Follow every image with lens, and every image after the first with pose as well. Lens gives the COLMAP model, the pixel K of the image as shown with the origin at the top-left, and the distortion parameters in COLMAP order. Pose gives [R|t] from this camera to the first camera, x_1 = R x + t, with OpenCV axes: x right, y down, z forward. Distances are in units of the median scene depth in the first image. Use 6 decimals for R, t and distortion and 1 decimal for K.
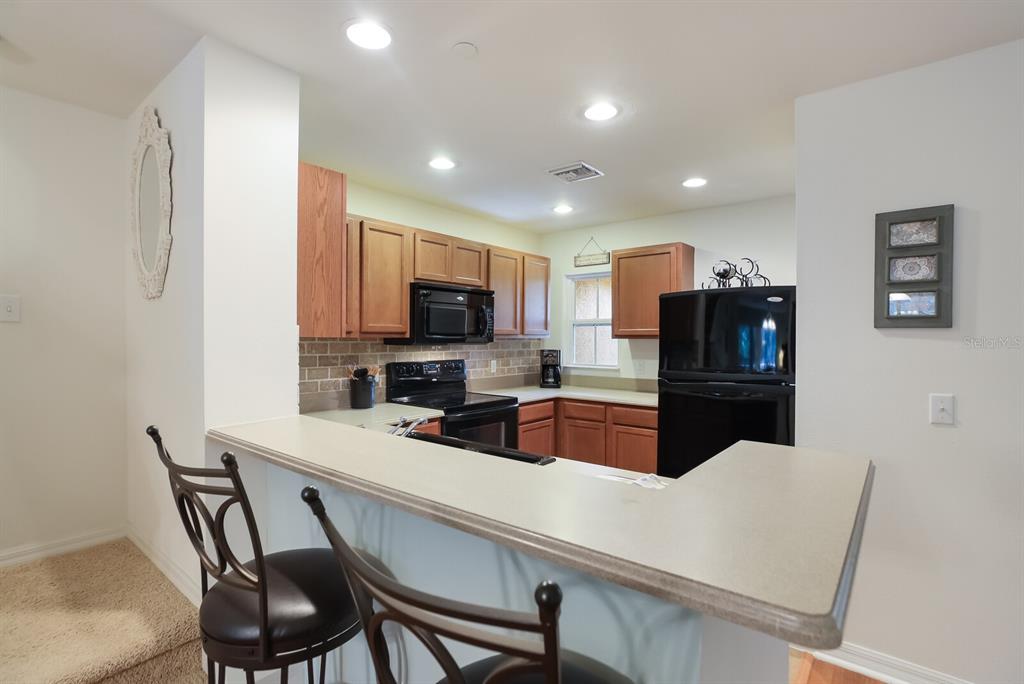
lens RADIAL K [[482.8, 0, 509.6], [0, 482.8, 341.9], [0, 0, 1]] dist [-0.023313, 0.006561]
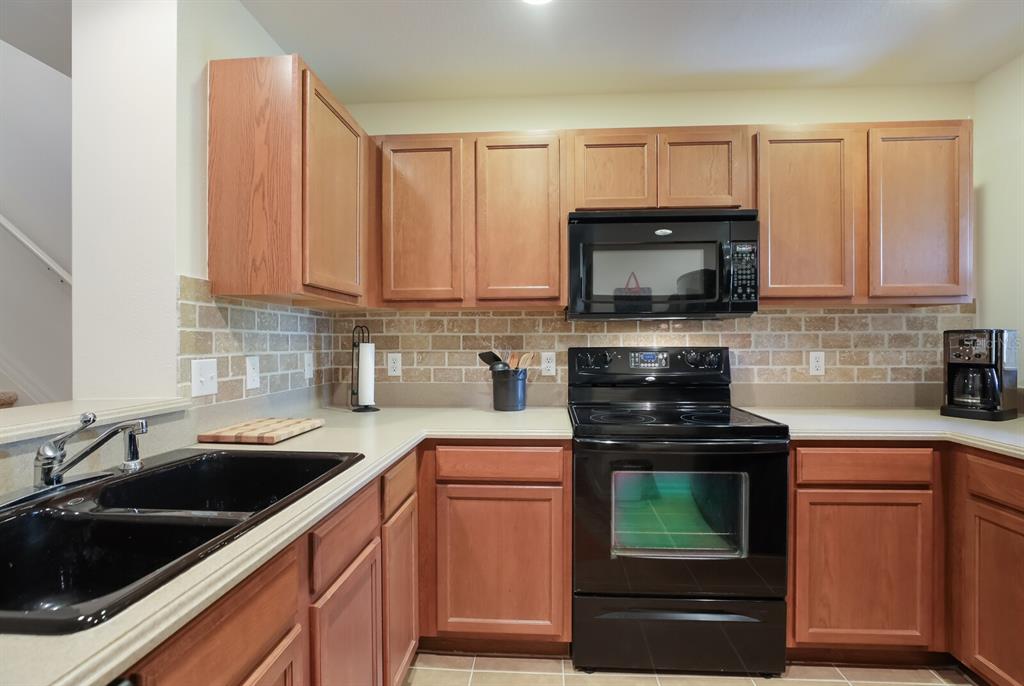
lens RADIAL K [[482.8, 0, 518.2], [0, 482.8, 343.1], [0, 0, 1]] dist [-0.023313, 0.006561]
pose [[0.584992, -0.005089, -0.811023, 0.234852], [-0.000894, 0.999976, -0.006919, 0.038984], [0.811039, 0.004773, 0.584973, 0.519404]]
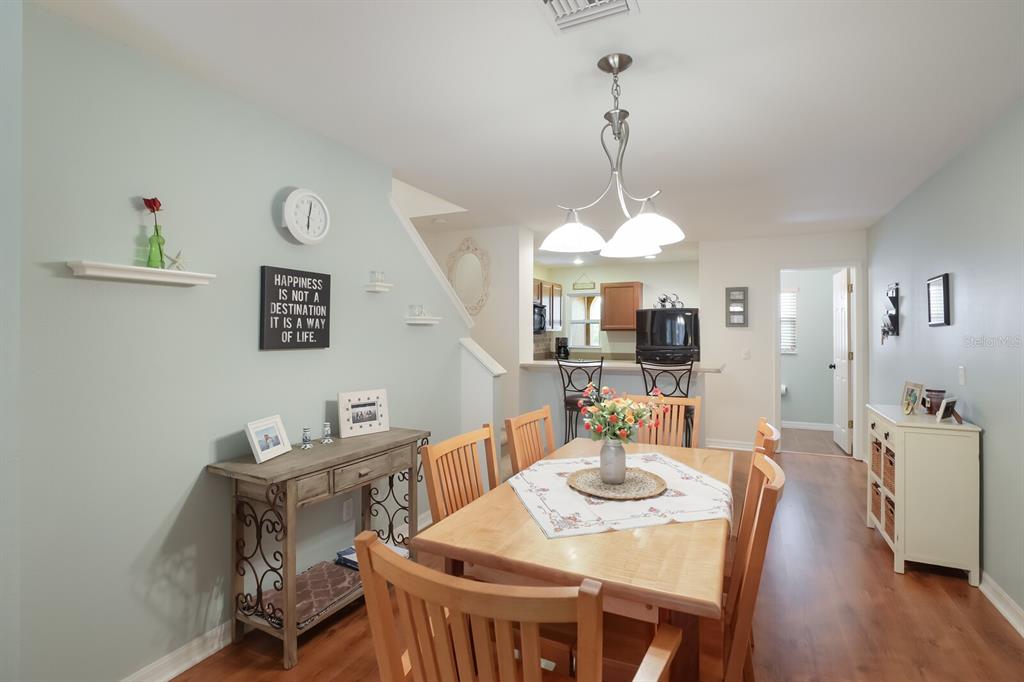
lens RADIAL K [[482.8, 0, 521.0], [0, 482.8, 325.4], [0, 0, 1]] dist [-0.023313, 0.006561]
pose [[0.967071, -0.006359, 0.254428, -0.608464], [0.010699, 0.999820, -0.015675, -0.002432], [-0.254282, 0.017881, 0.966965, -0.775623]]
